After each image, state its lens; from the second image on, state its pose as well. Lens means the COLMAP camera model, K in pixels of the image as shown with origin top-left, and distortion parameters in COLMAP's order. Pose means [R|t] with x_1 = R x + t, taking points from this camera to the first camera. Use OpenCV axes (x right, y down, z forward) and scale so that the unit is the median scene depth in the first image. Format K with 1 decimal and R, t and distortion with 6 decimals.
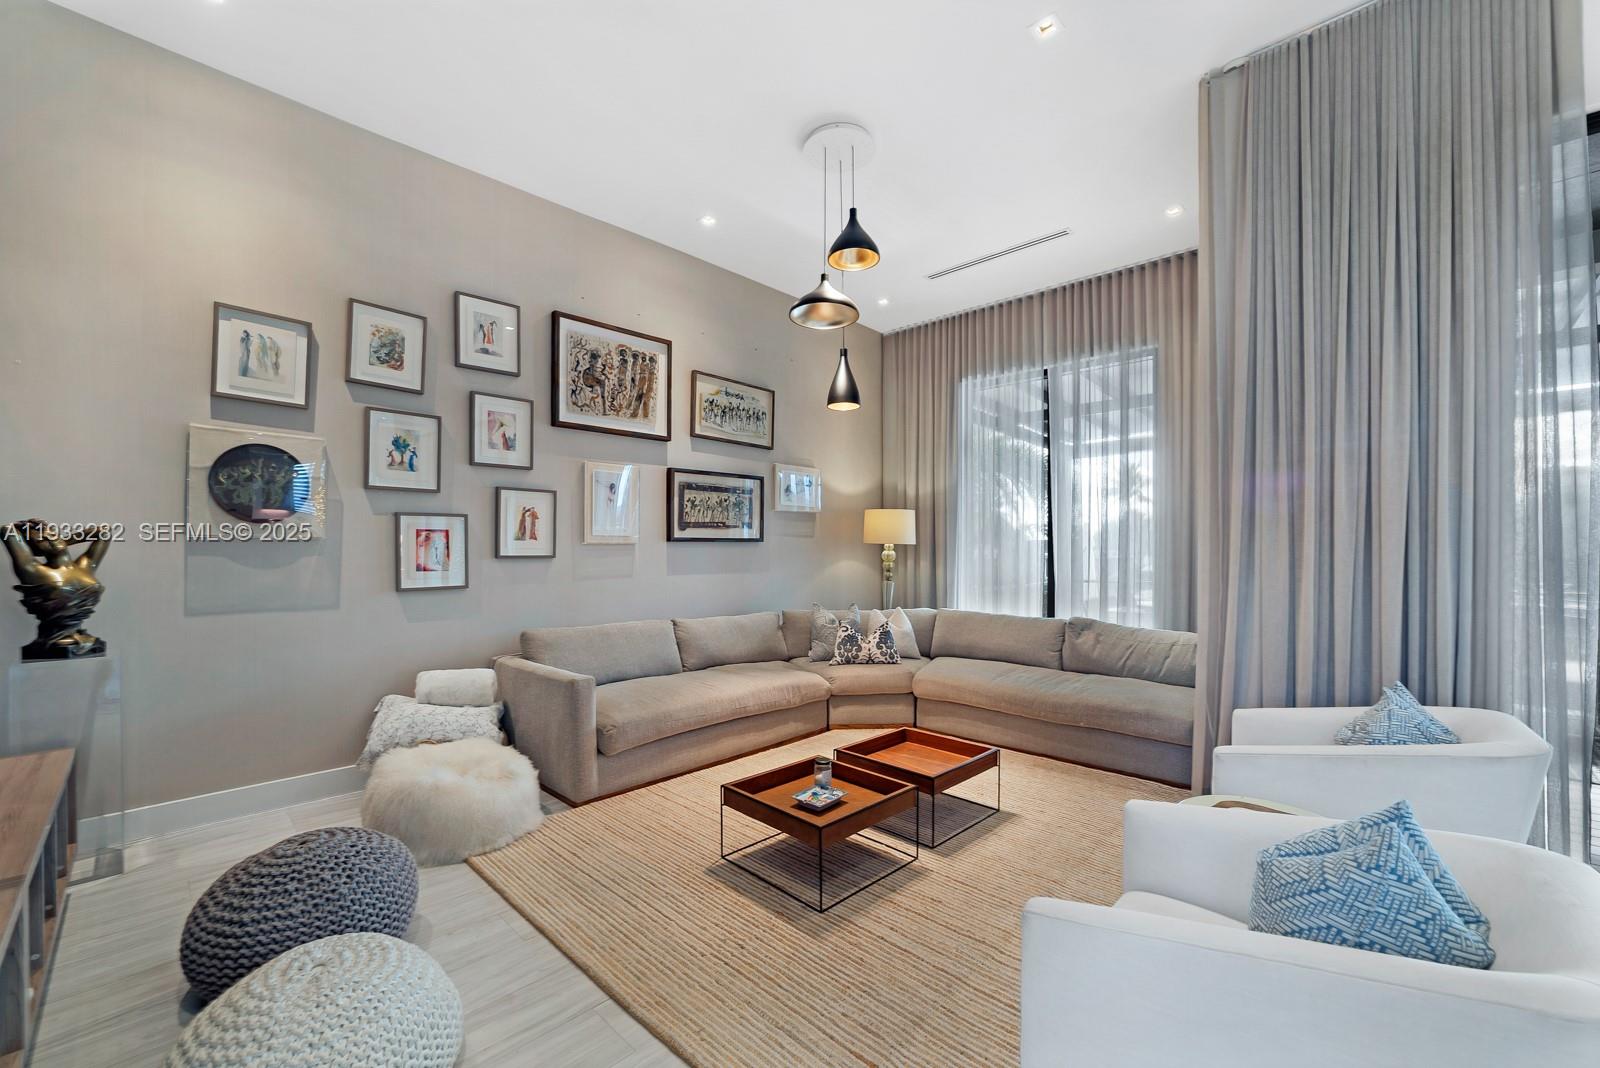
lens RADIAL K [[642.4, 0, 758.8], [0, 642.4, 549.7], [0, 0, 1]] dist [-0.010535, 0.000057]
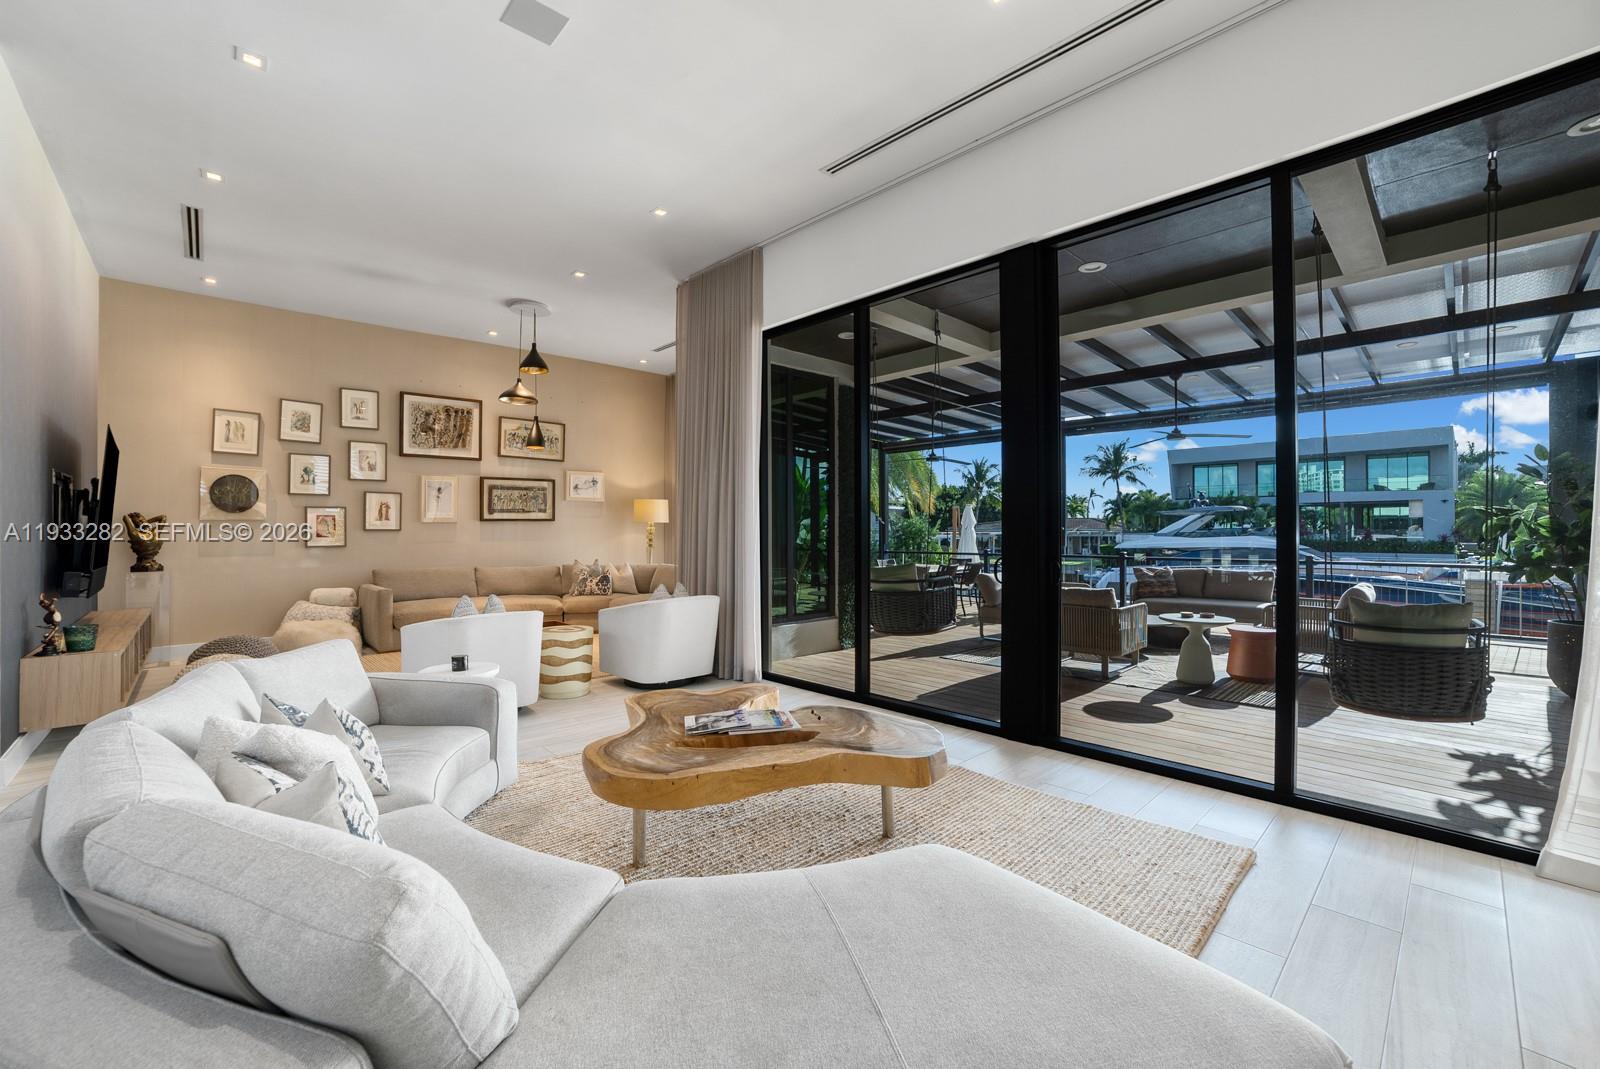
lens RADIAL K [[666.1, 0, 752.1], [0, 666.1, 522.2], [0, 0, 1]] dist [-0.012580, 0.000555]
pose [[0.996352, -0.000524, -0.085333, 0.792182], [-0.000170, 0.999967, -0.008122, 0.004548], [0.085334, 0.008106, 0.996319, -0.731323]]
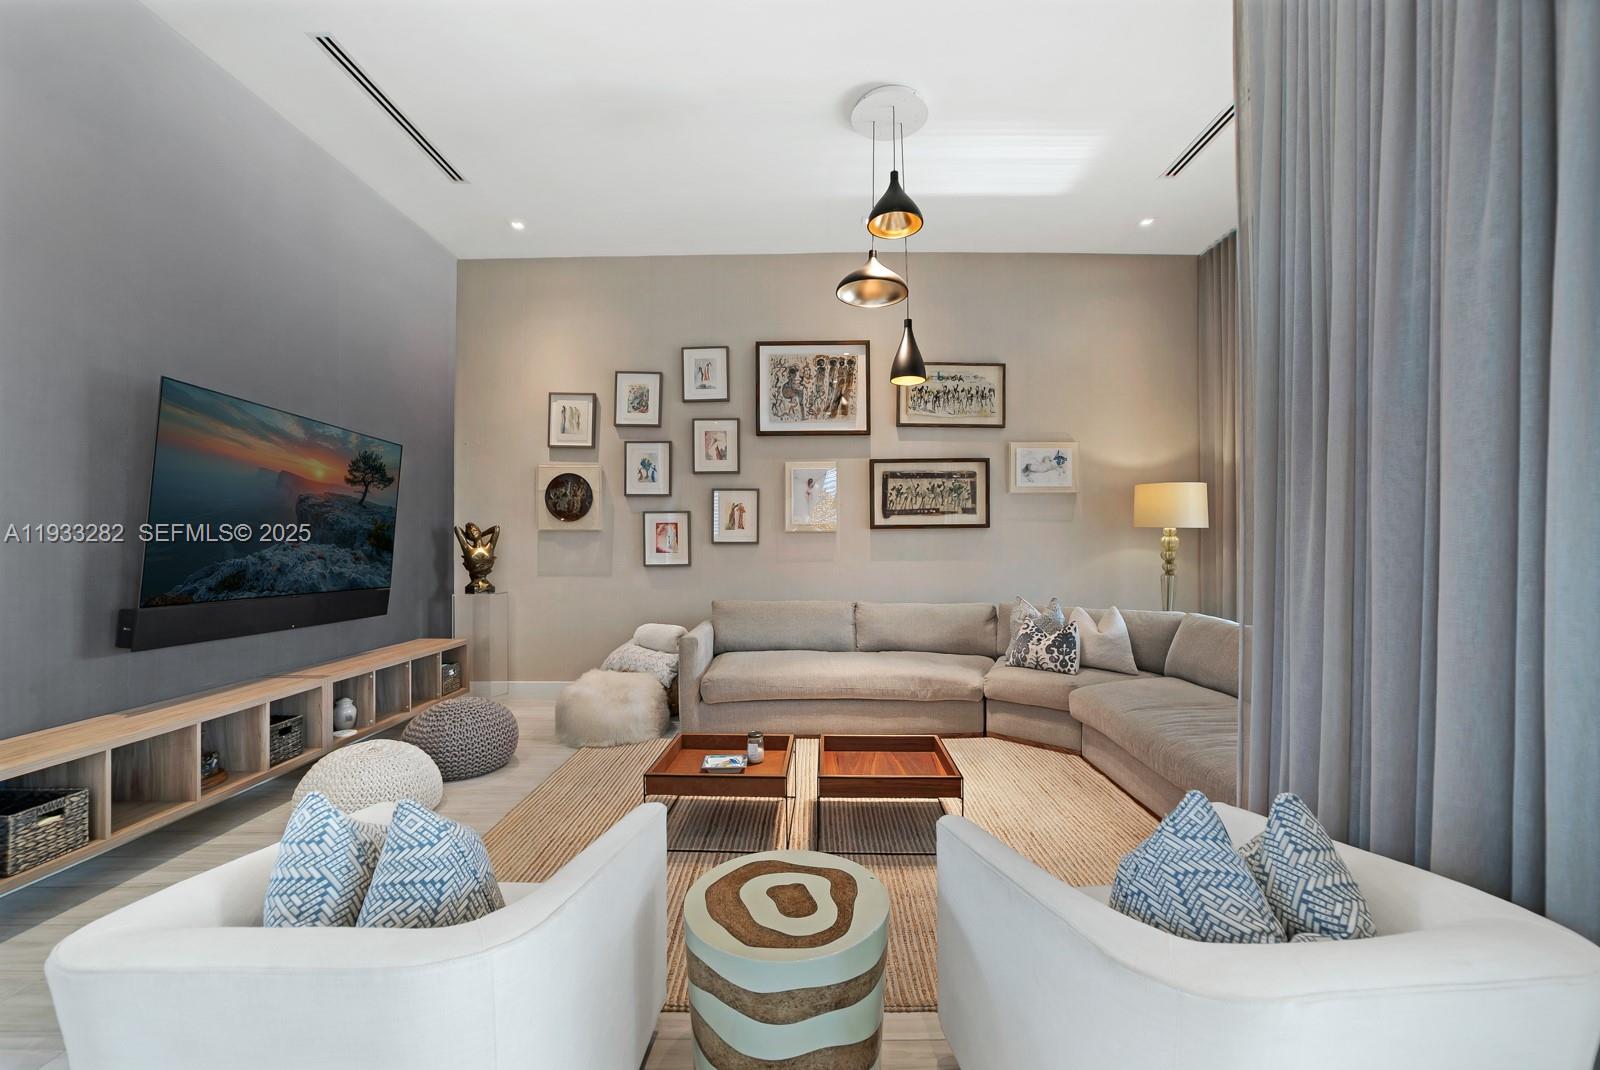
lens RADIAL K [[628.1, 0, 819.3], [0, 628.1, 535.3], [0, 0, 1]] dist [-0.020319, 0.000339]
pose [[0.713235, -0.010490, -0.700847, 0.591965], [0.002756, 0.999922, -0.012162, 0.011519], [0.700920, 0.006743, 0.713208, 0.227018]]
